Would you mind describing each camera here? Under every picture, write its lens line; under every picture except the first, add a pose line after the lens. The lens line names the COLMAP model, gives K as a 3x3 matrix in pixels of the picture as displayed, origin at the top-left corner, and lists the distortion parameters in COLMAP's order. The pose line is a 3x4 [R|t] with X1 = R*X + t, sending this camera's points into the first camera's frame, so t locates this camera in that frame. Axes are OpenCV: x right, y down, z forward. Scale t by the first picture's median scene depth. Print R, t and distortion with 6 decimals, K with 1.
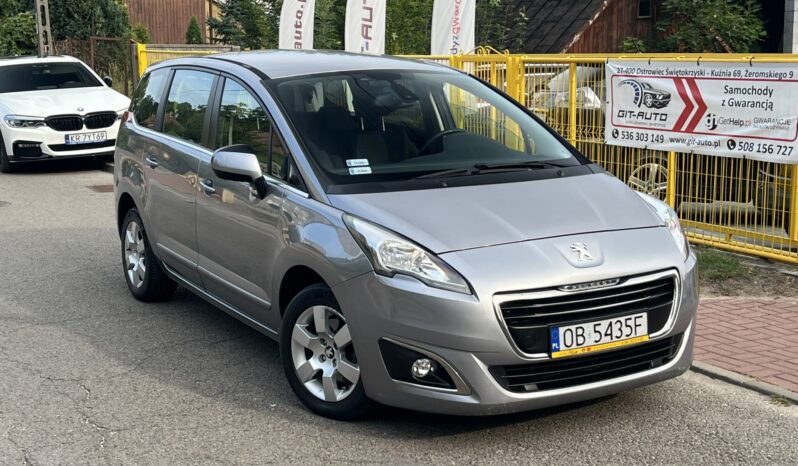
lens RADIAL K [[1121.8, 0, 399.0], [0, 1121.8, 233.0], [0, 0, 1]] dist [0.228673, -0.705042]
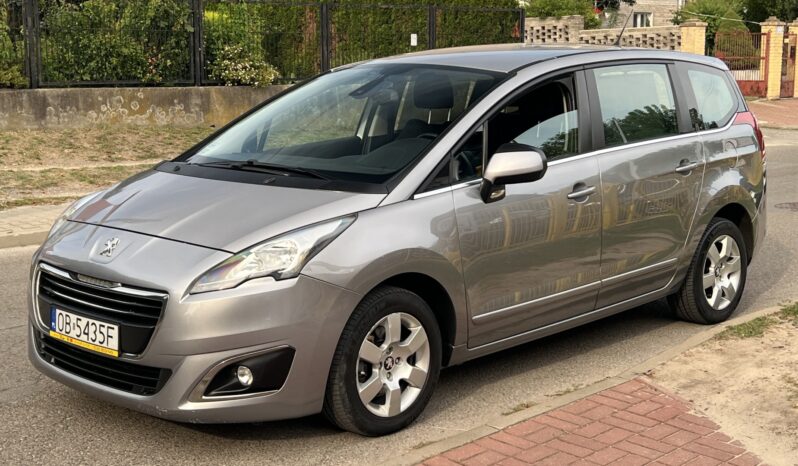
lens RADIAL K [[1121.8, 0, 399.0], [0, 1121.8, 233.0], [0, 0, 1]] dist [0.228673, -0.705042]
pose [[0.277727, 0.165062, -0.946373, 1.157514], [-0.166933, 0.978433, 0.121665, -0.156099], [0.946045, 0.124192, 0.299292, 0.945485]]
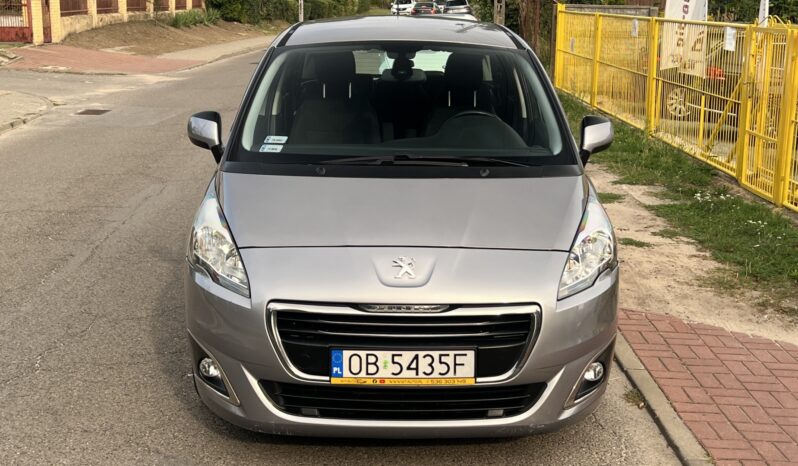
lens RADIAL K [[1051.2, 0, 399.0], [0, 1051.2, 233.0], [0, 0, 1]] dist [0.177631, -0.514863]
pose [[0.870187, 0.128279, -0.475730, 0.536508], [-0.104393, 0.991595, 0.076429, -0.070295], [0.481535, -0.016844, 0.876265, 0.301022]]
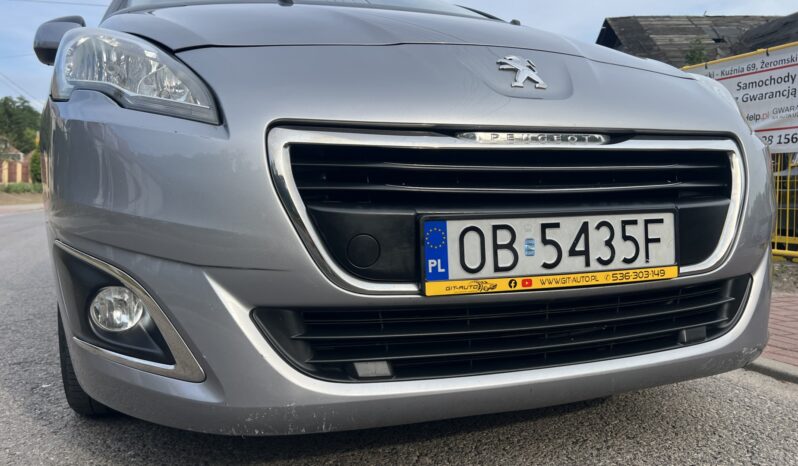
lens RADIAL K [[622.4, 0, 396.3], [0, 622.4, 231.0], [0, 0, 1]] dist [0.075349, -0.086932]
pose [[0.986192, 0.017481, -0.164683, 0.155549], [-0.034373, 0.994364, -0.100289, 0.106664], [0.162002, 0.104565, 0.981235, 0.756366]]
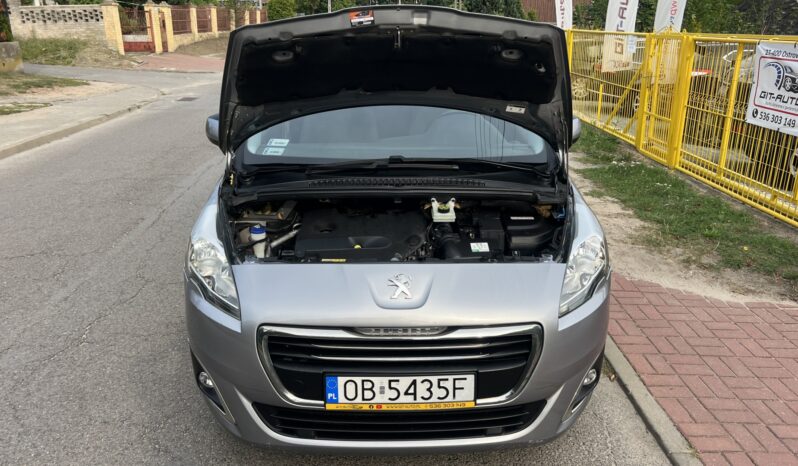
lens RADIAL K [[631.9, 0, 399.7], [0, 631.9, 223.9], [0, 0, 1]] dist [0.014963, 0.000139]
pose [[0.876220, 0.159732, -0.454670, 0.364571], [-0.092573, 0.981690, 0.166479, -0.105682], [0.472937, -0.103782, 0.874963, 0.604817]]
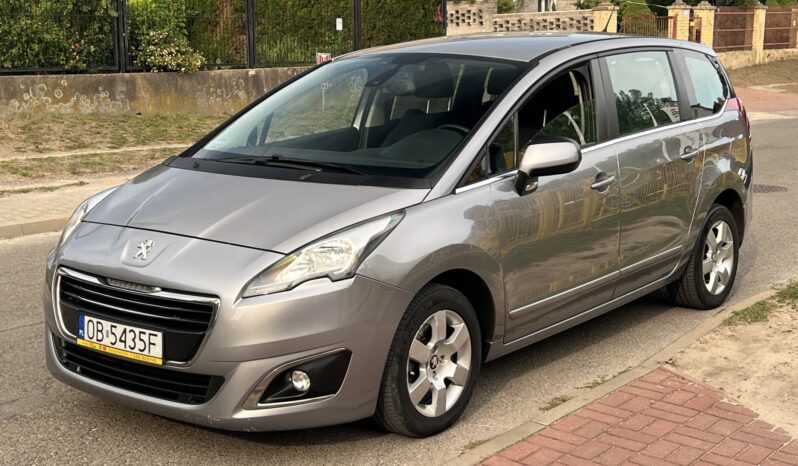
lens RADIAL K [[1121.8, 0, 399.0], [0, 1121.8, 233.0], [0, 0, 1]] dist [0.228673, -0.705042]
pose [[0.367459, 0.172080, -0.913982, 1.090041], [-0.158247, 0.979972, 0.120882, -0.142653], [0.916478, 0.100216, 0.387331, 0.834132]]
